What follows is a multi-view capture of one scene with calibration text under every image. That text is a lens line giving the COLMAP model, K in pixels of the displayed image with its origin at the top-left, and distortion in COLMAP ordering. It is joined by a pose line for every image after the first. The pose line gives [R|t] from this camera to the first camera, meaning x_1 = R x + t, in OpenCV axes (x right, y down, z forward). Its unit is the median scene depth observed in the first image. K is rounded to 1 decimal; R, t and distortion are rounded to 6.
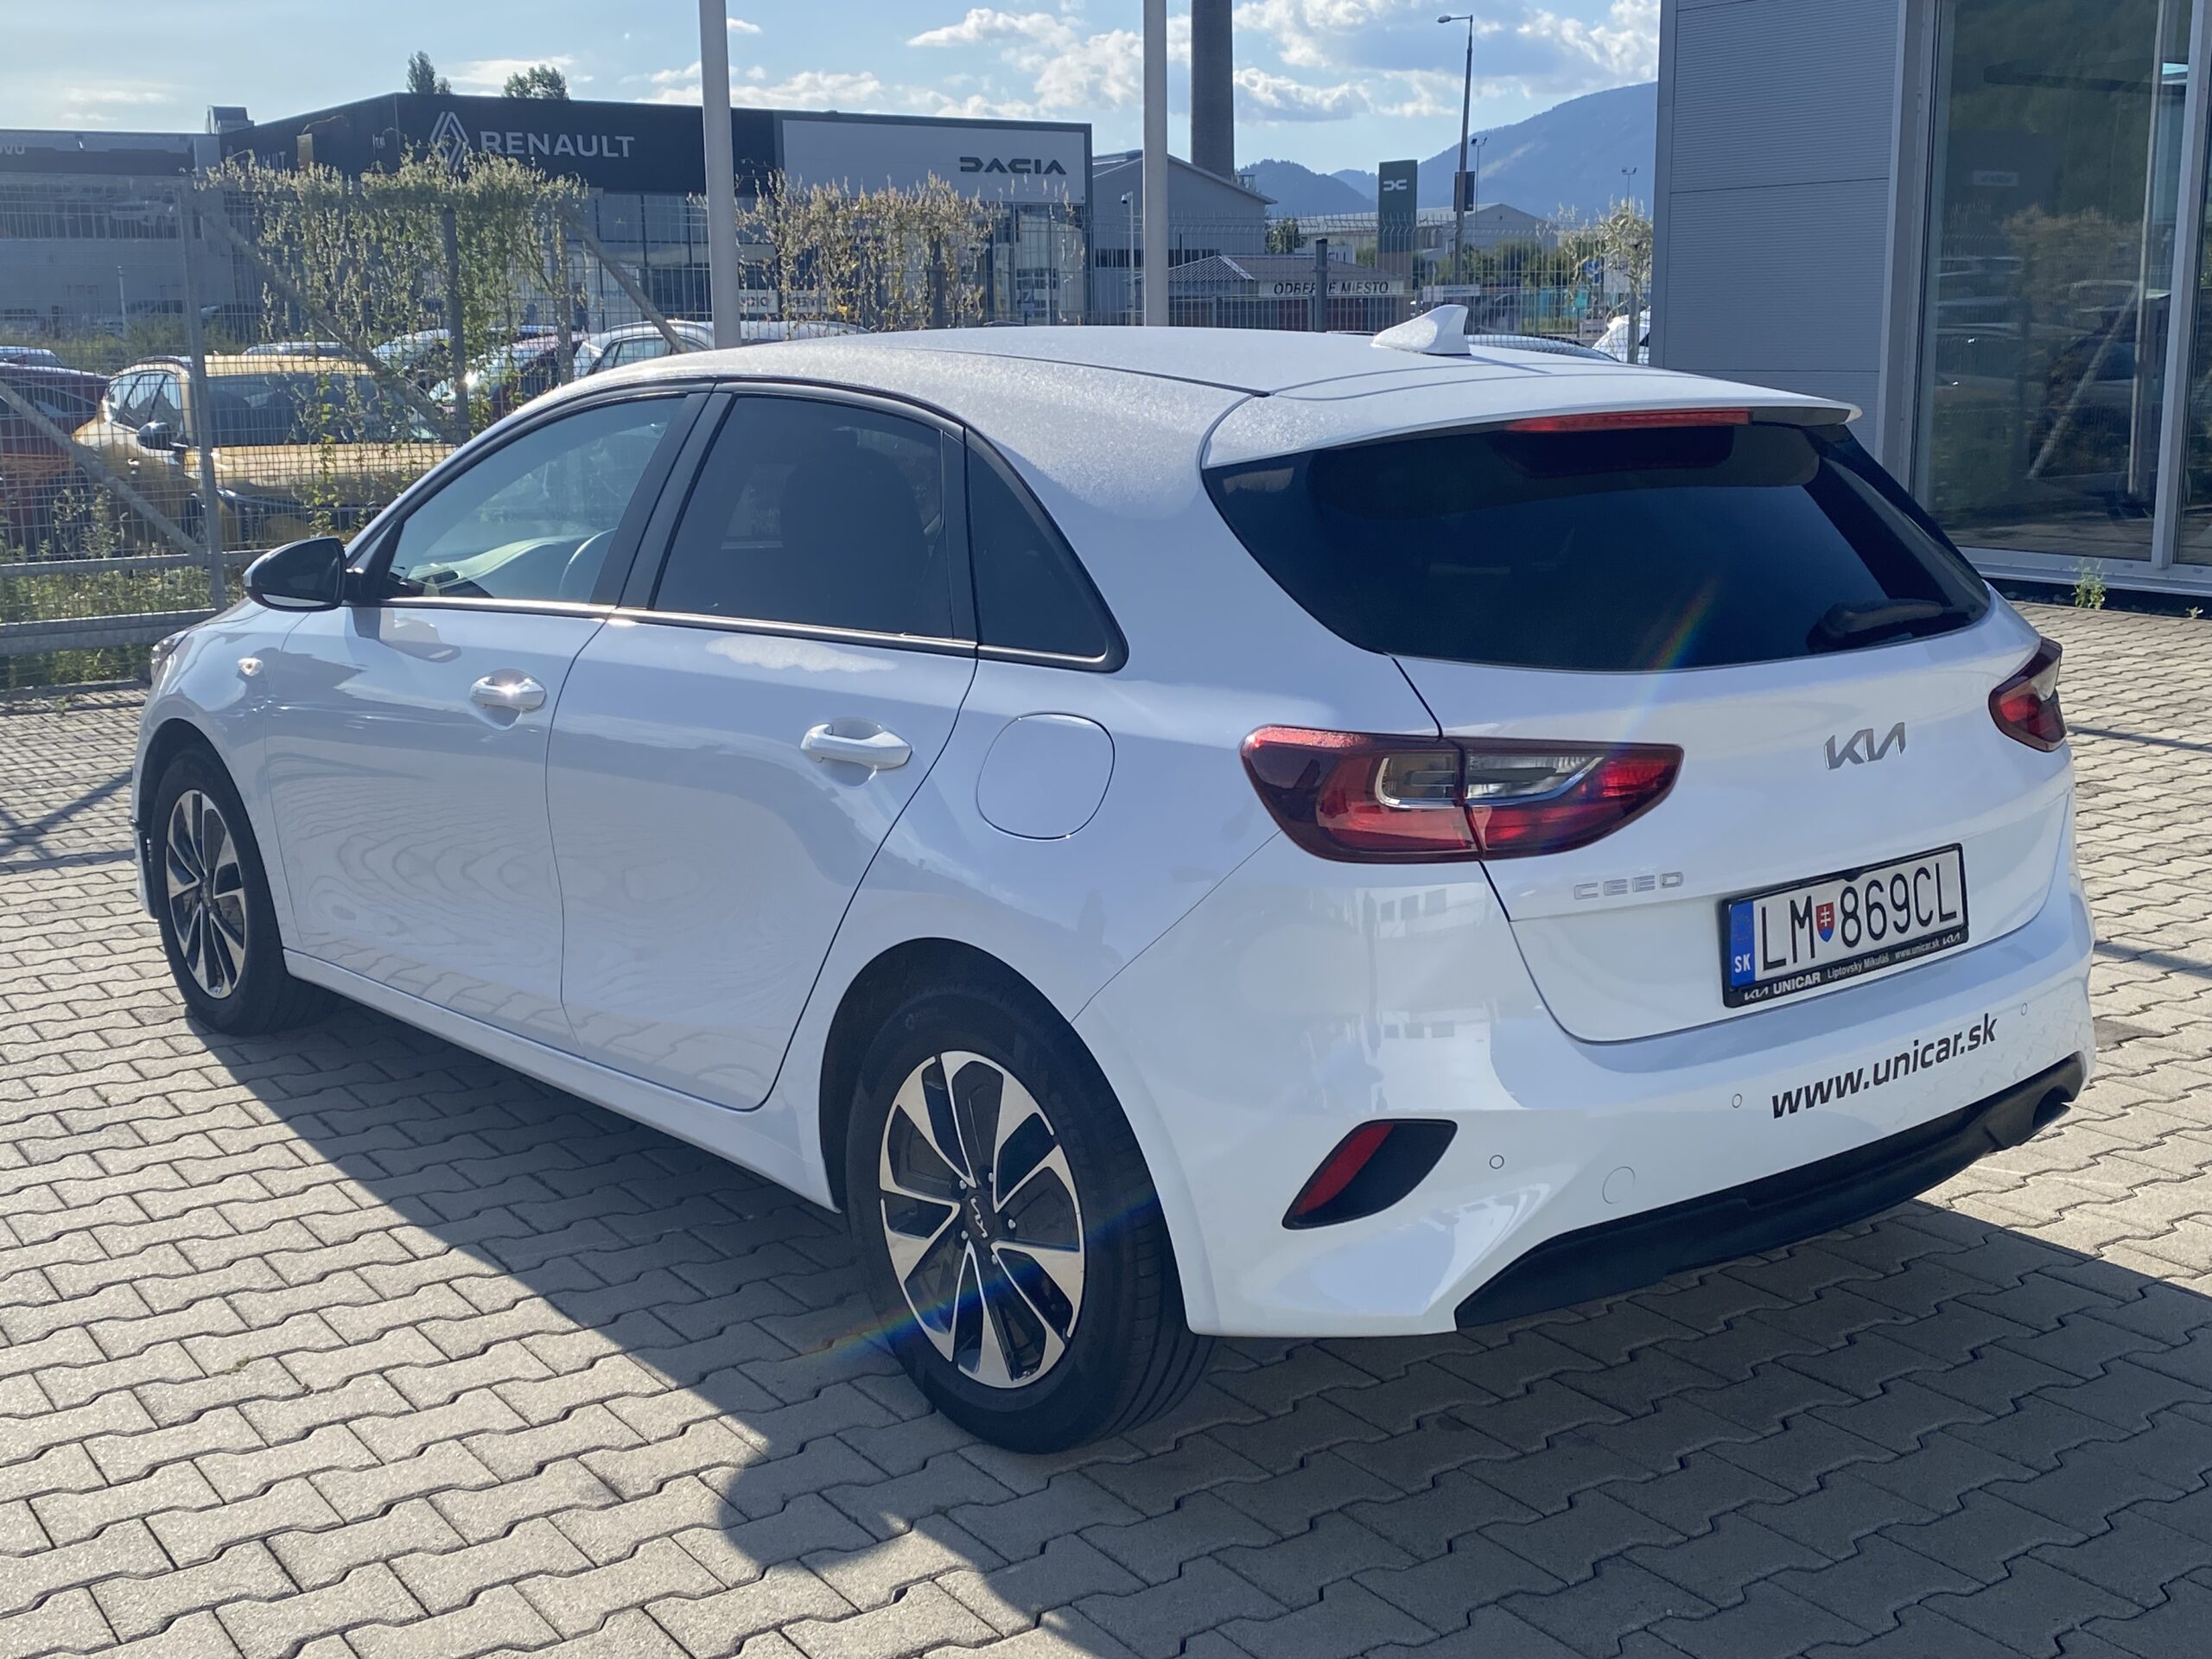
lens RADIAL K [[2581.7, 0, 1106.0], [0, 2581.7, 829.5], [0, 0, 1]] dist [-0.002338, -0.014045]
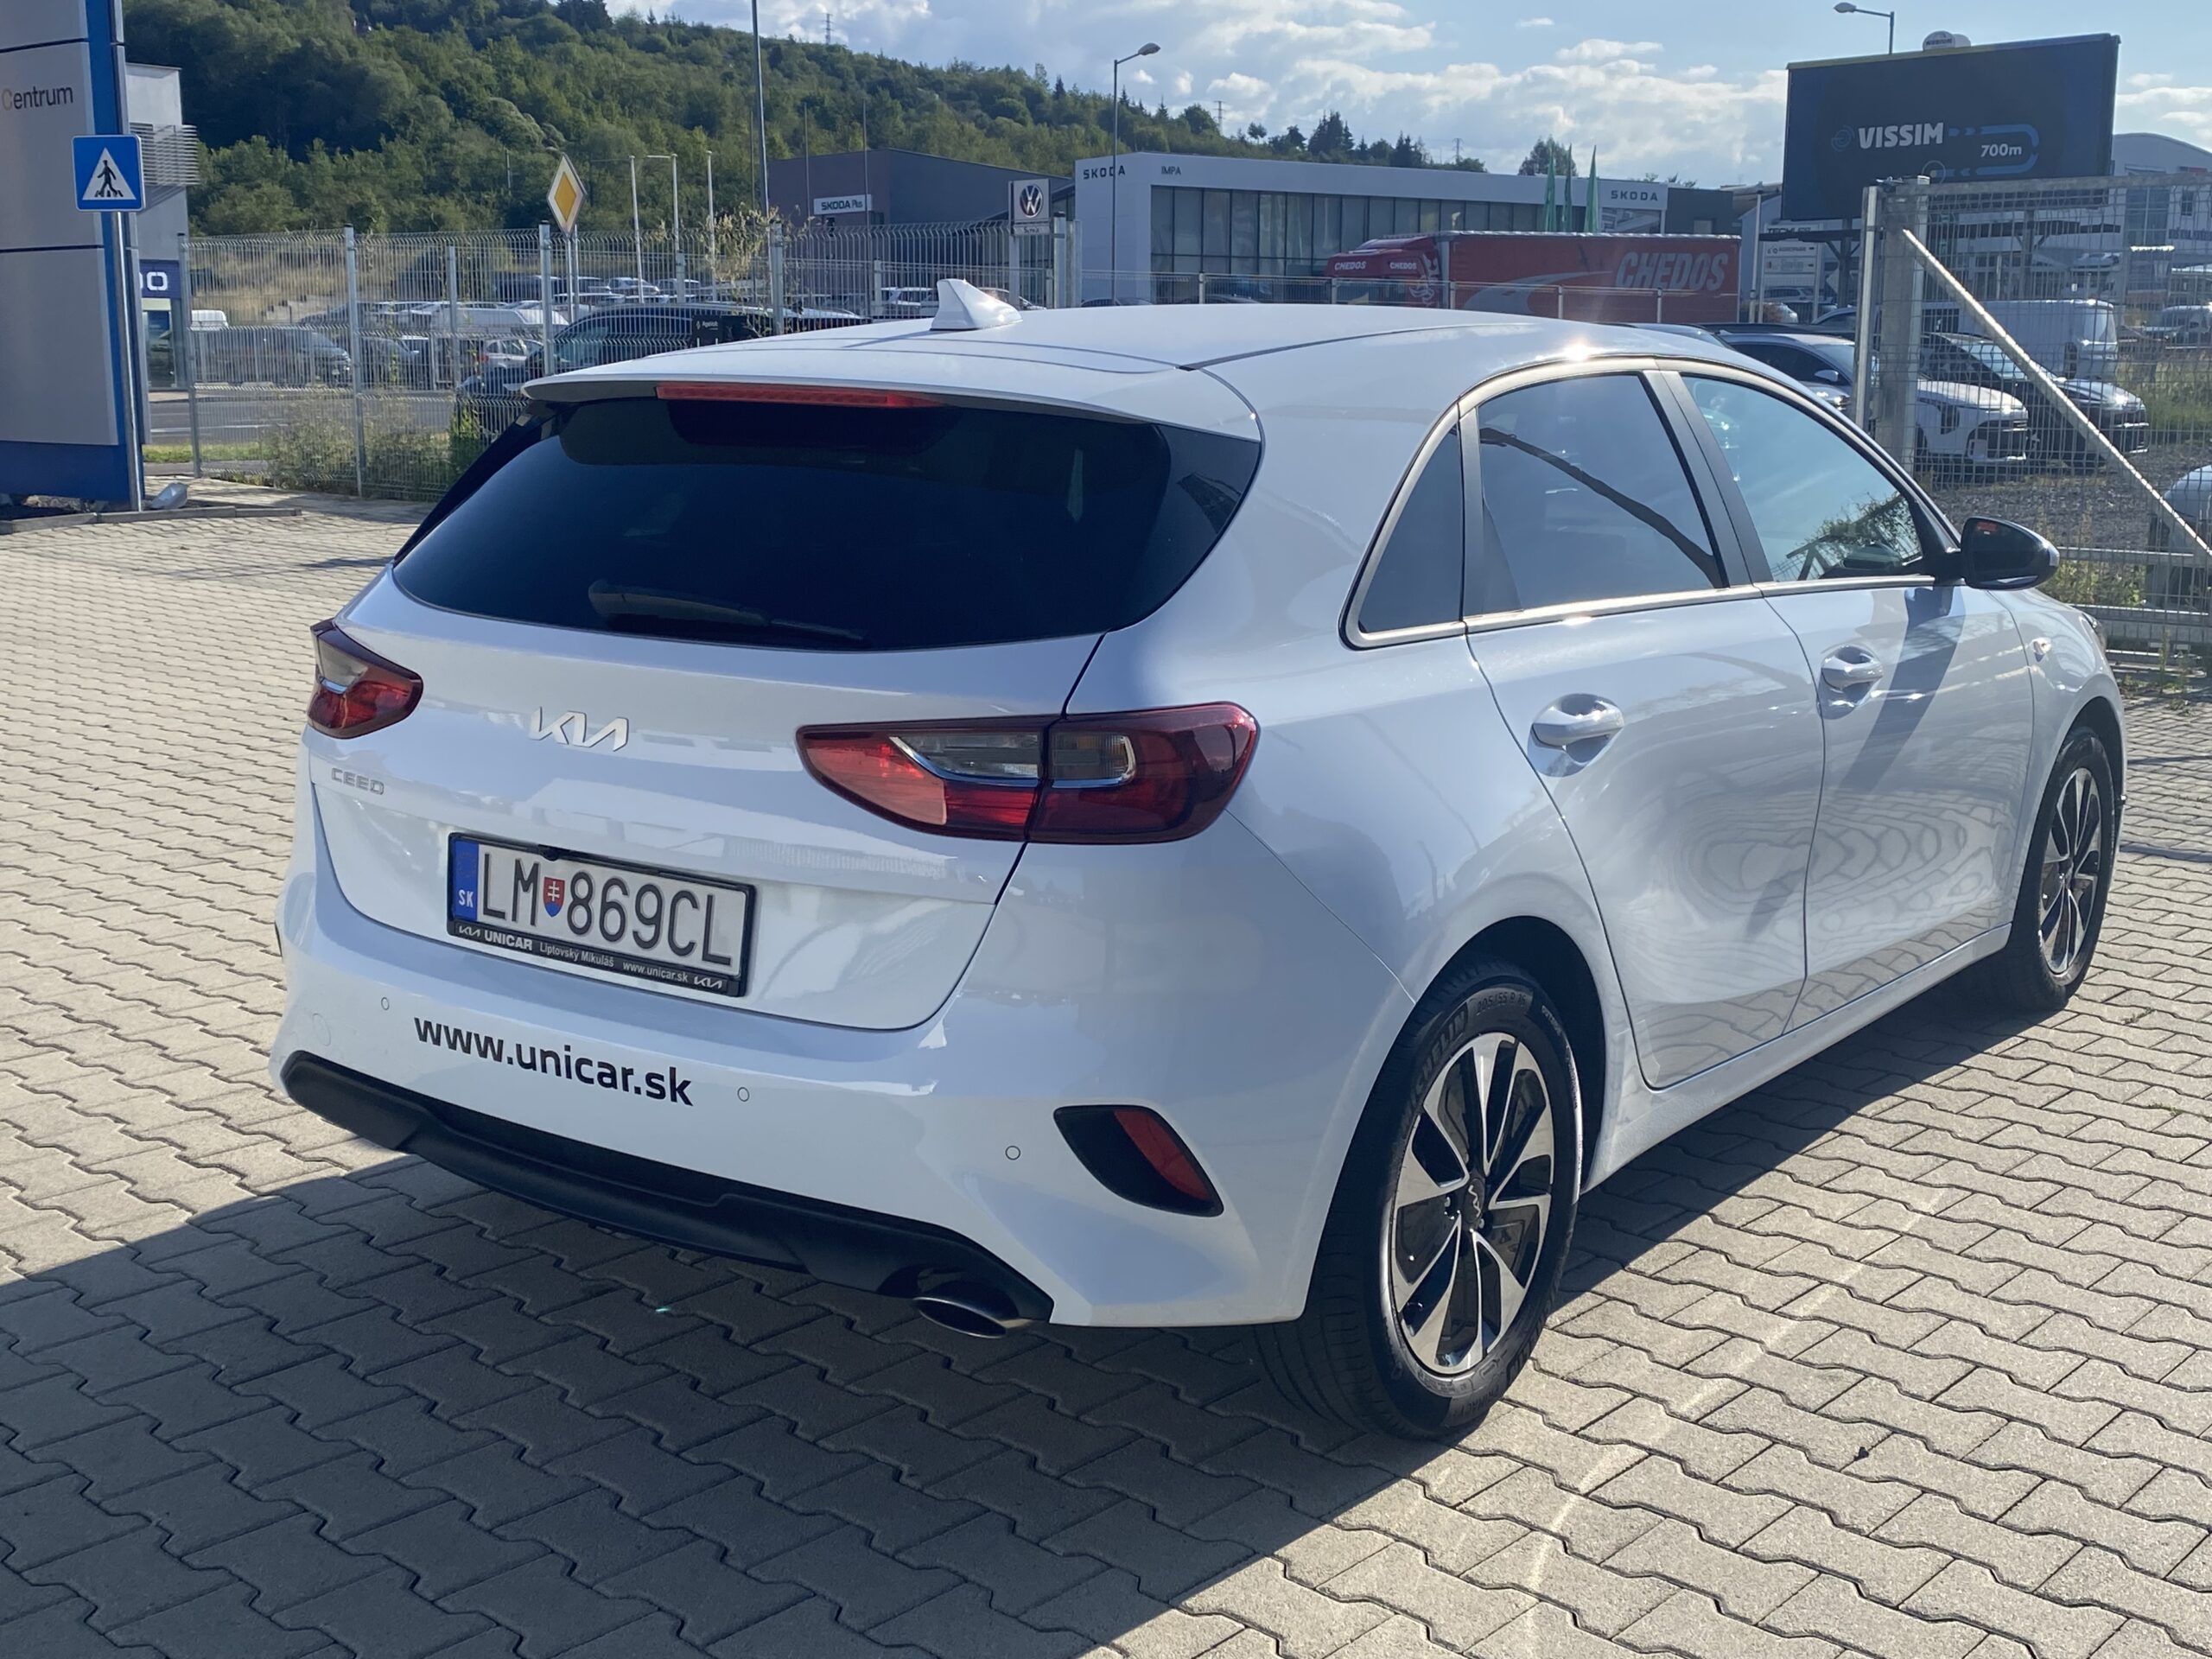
lens RADIAL K [[2497.0, 0, 1106.0], [0, 2497.0, 829.5], [0, 0, 1]] dist [0.056358, -0.038903]
pose [[0.213146, 0.192898, -0.957789, 1.248822], [-0.189967, 0.969789, 0.153040, -0.178042], [0.958374, 0.149328, 0.243351, 0.971449]]
